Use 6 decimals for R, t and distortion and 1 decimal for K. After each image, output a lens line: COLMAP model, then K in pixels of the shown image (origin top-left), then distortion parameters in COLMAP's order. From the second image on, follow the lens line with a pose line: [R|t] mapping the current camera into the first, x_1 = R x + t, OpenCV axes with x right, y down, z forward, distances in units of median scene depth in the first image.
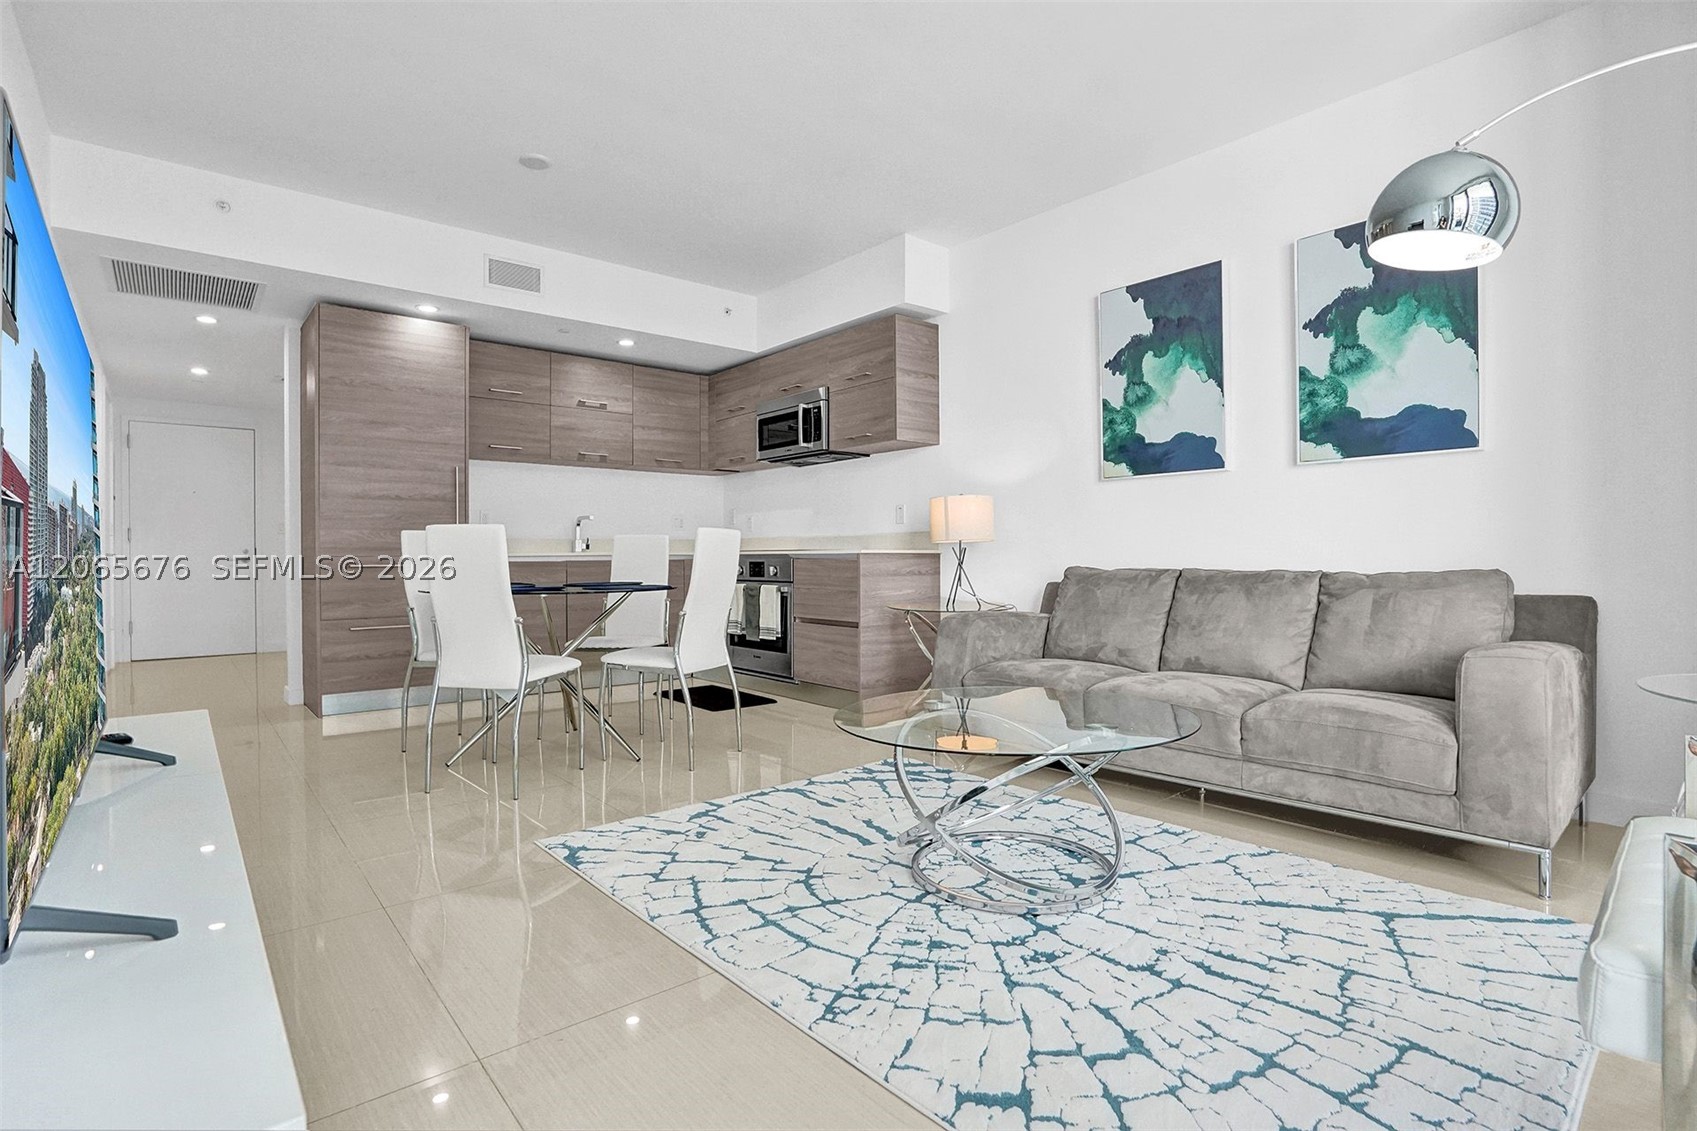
lens RADIAL K [[831.2, 0, 839.5], [0, 831.2, 557.5], [0, 0, 1]] dist [-0.066524, 0.029334]
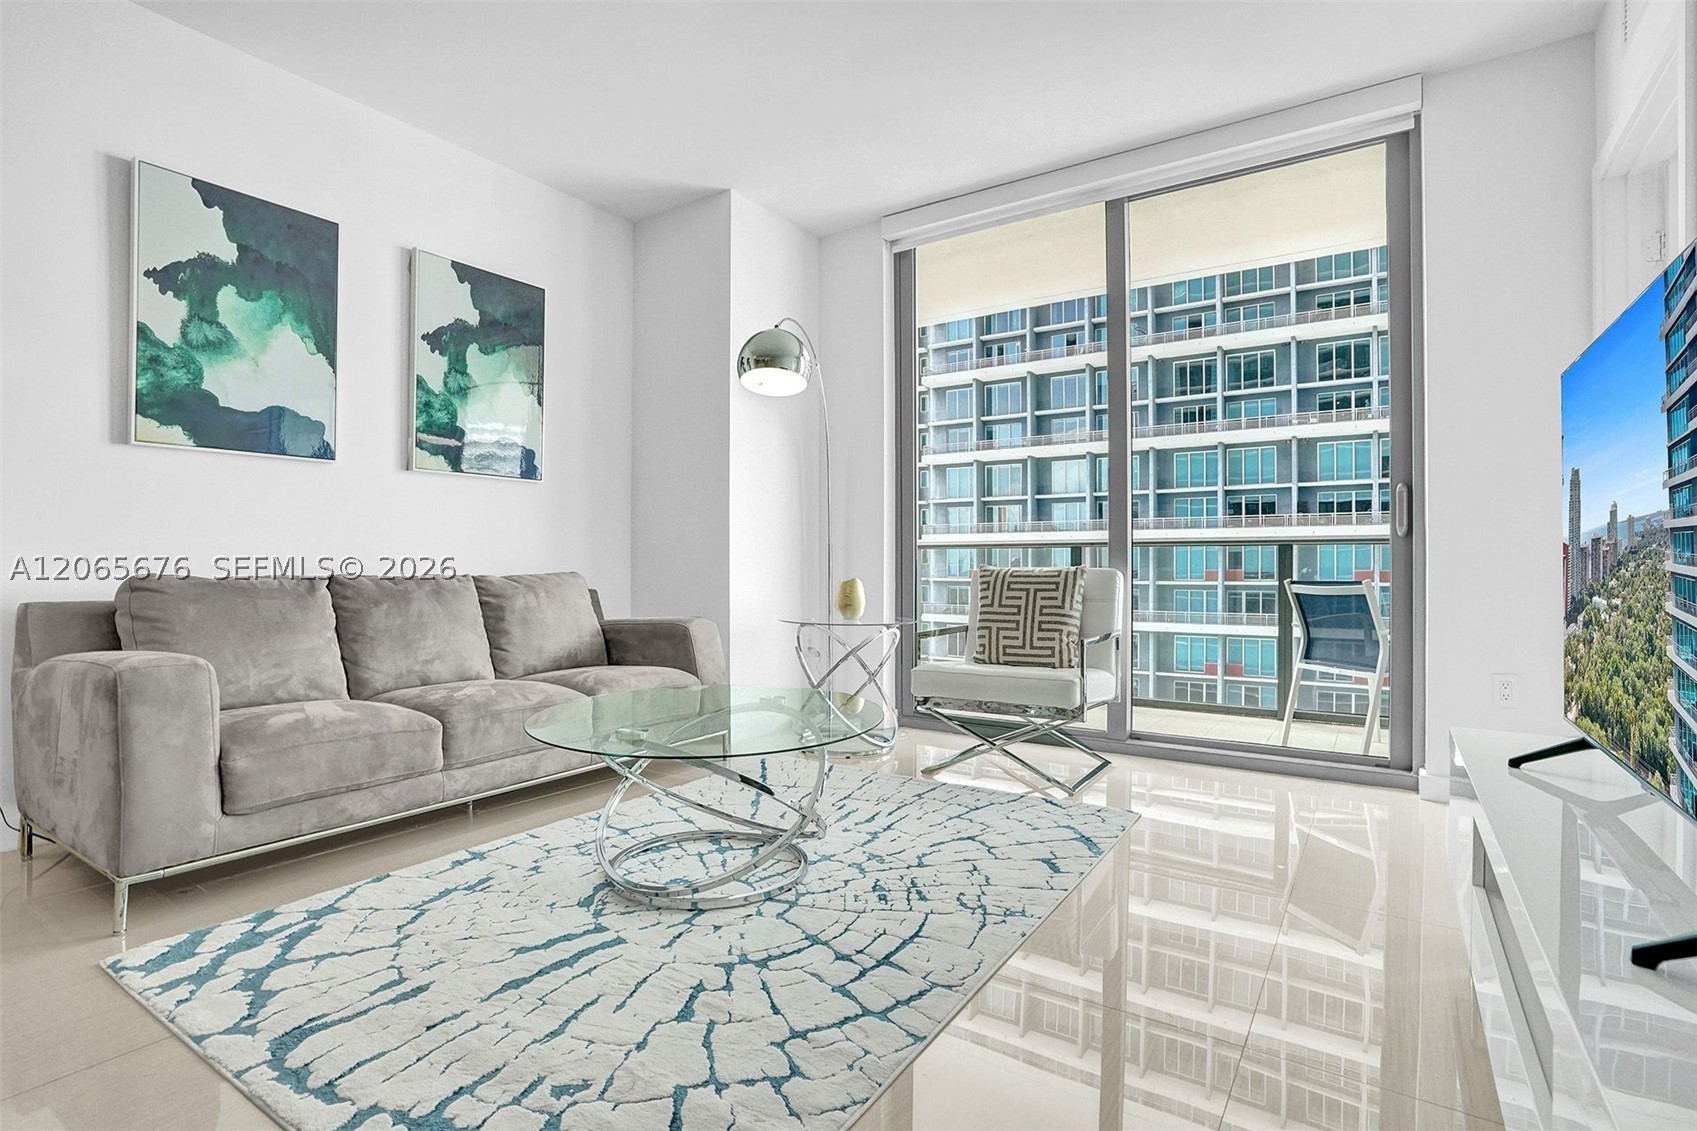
lens RADIAL K [[818.3, 0, 853.8], [0, 818.3, 563.5], [0, 0, 1]] dist [-0.023117, 0.000080]
pose [[-0.279733, 0.007987, 0.960045, -0.631169], [0.001941, 0.999968, -0.007753, 0.011063], [-0.960076, -0.000305, -0.279740, 0.866772]]
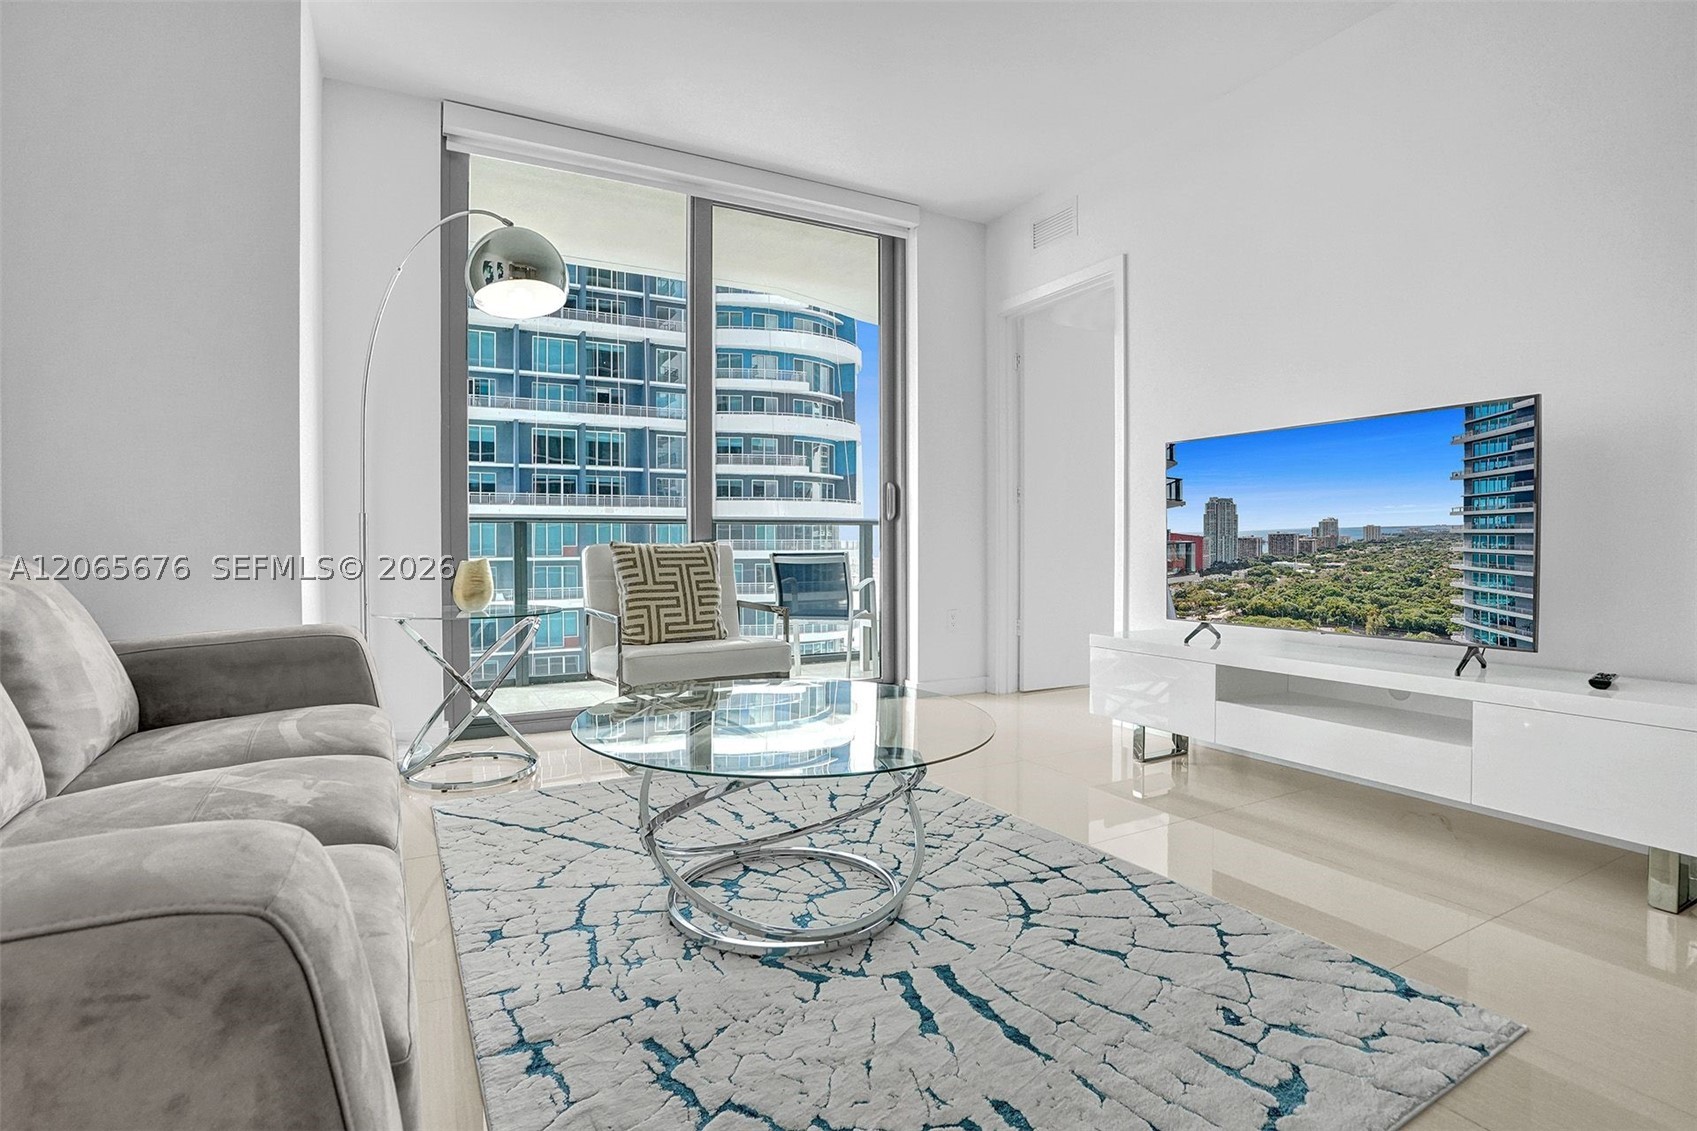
lens RADIAL K [[805.8, 0, 853.8], [0, 805.8, 560.9], [0, 0, 1]] dist [-0.031500, 0.000231]
pose [[-0.982541, 0.001571, 0.186040, -0.013383], [0.006115, 0.999697, 0.023857, 0.006733], [-0.185946, 0.024578, -0.982253, 1.408184]]
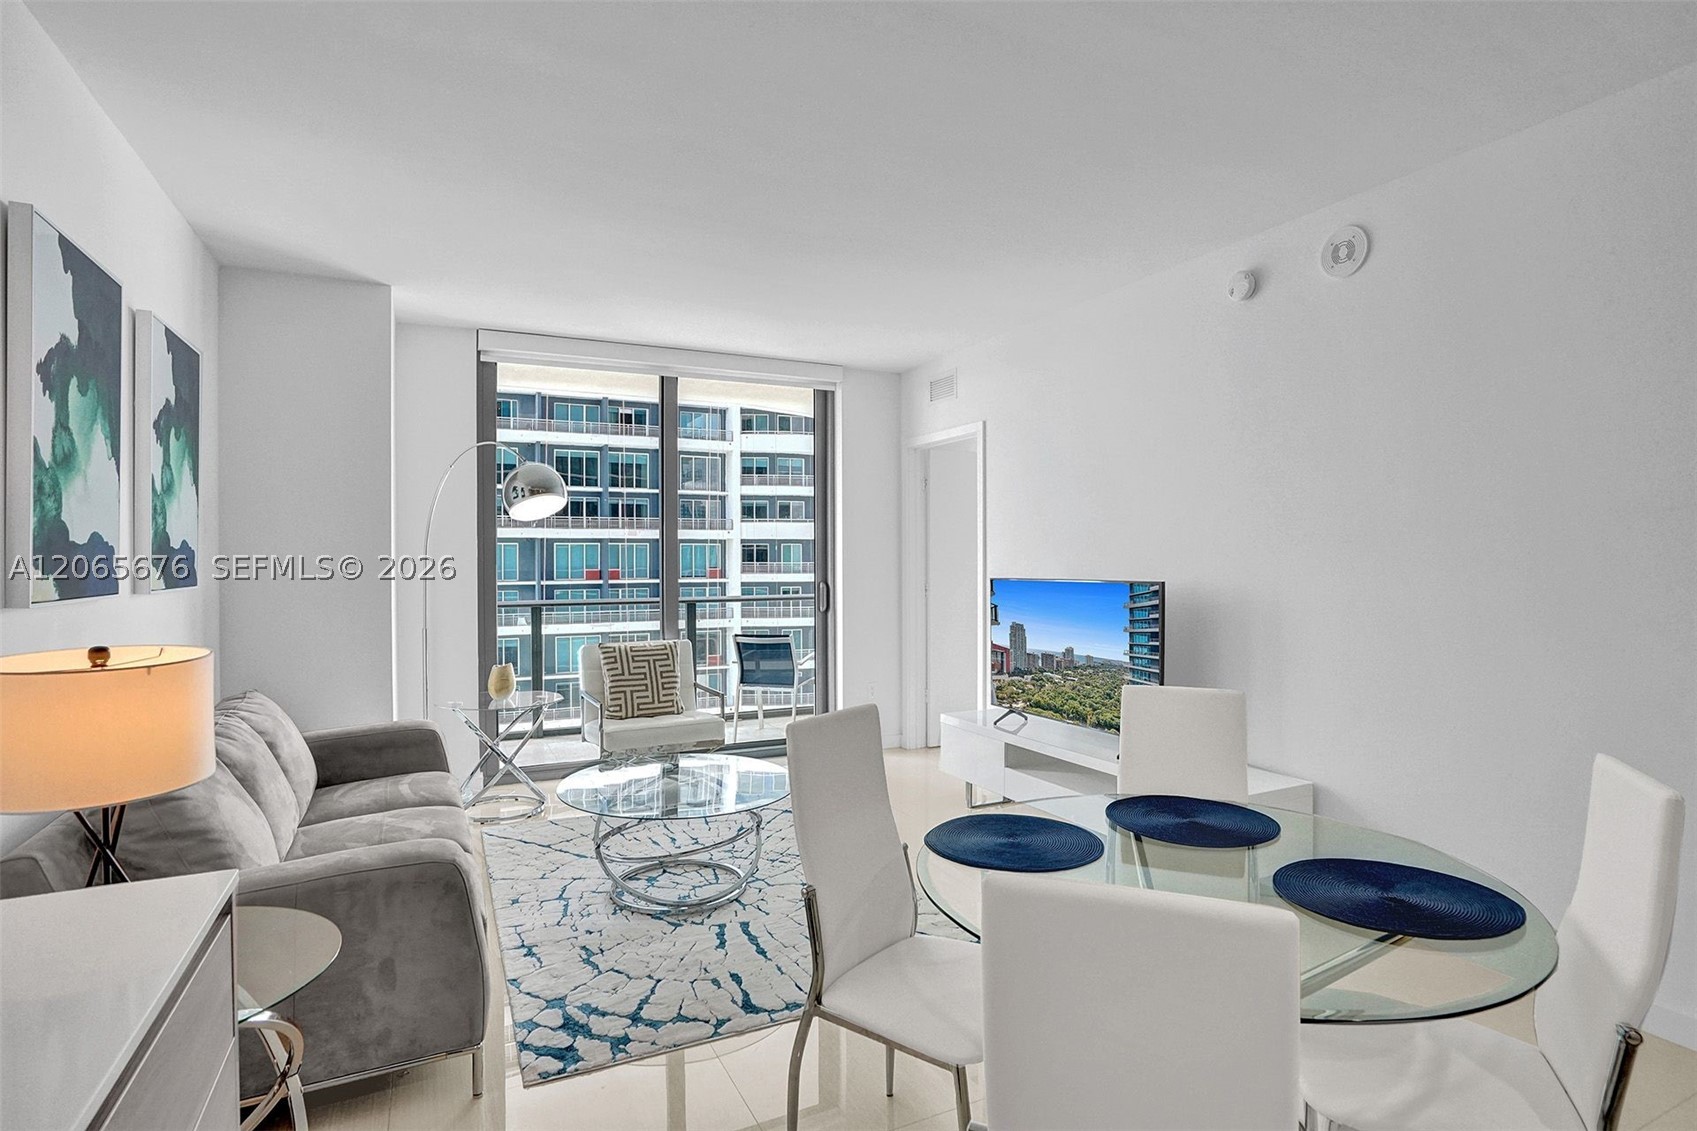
lens RADIAL K [[872.5, 0, 854.7], [0, 872.5, 574.2], [0, 0, 1]] dist [0.000490, 0.000107]
pose [[-0.971475, 0.001084, 0.237138, -0.376590], [0.007378, 0.999644, 0.025655, -0.180571], [-0.237025, 0.026672, -0.971137, 1.923011]]
